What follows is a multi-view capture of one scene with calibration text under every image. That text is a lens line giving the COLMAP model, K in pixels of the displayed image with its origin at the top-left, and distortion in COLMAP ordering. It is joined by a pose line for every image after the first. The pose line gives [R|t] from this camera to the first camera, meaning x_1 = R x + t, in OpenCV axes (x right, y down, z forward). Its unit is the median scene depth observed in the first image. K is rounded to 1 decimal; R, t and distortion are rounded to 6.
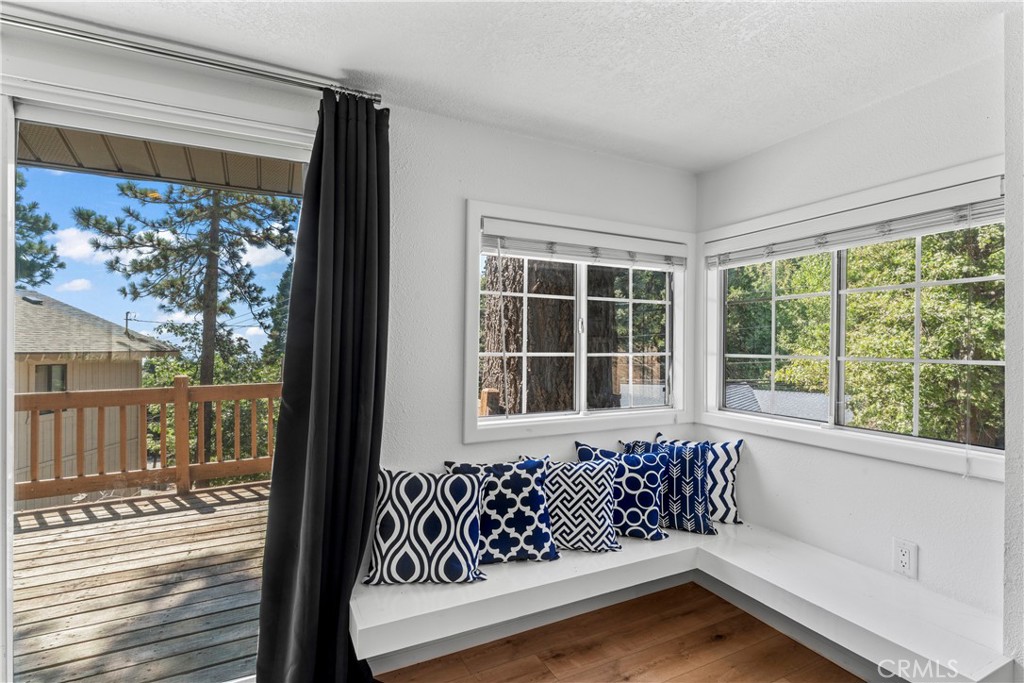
lens RADIAL K [[499.5, 0, 512.0], [0, 499.5, 341.5], [0, 0, 1]] dist [-0.001934, -0.000597]
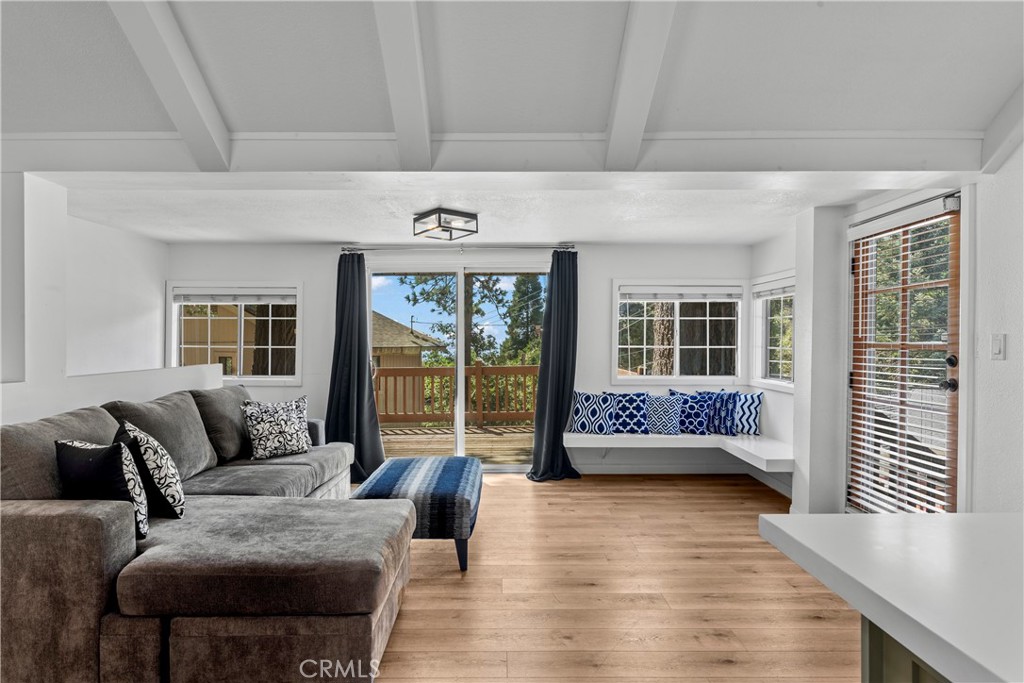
lens RADIAL K [[573.0, 0, 512.0], [0, 573.0, 341.5], [0, 0, 1]] dist [-0.004730, 0.000033]
pose [[0.904483, -0.001050, -0.426509, 0.584728], [0.004505, 0.999965, 0.007090, -0.016233], [0.426486, -0.008335, 0.904456, -1.504257]]
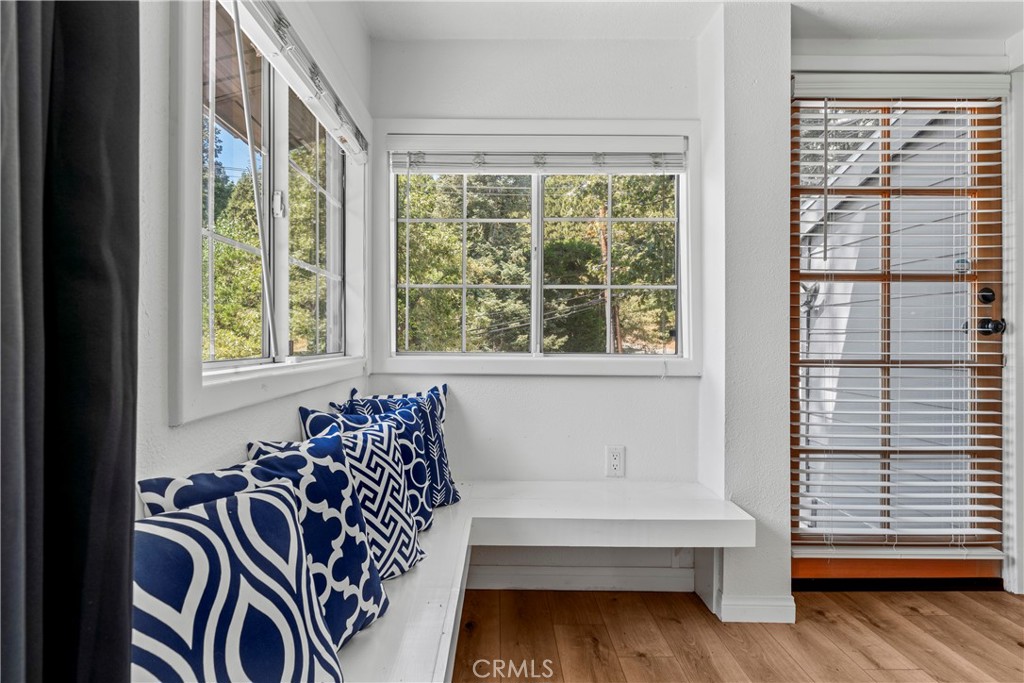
lens RADIAL K [[555.6, 0, 512.0], [0, 555.6, 341.5], [0, 0, 1]] dist [0.002101, 0.000292]
pose [[0.431068, -0.008639, 0.902278, -0.351172], [-0.004360, 0.999923, 0.011657, 0.126759], [-0.902309, -0.008959, 0.430997, 0.557370]]
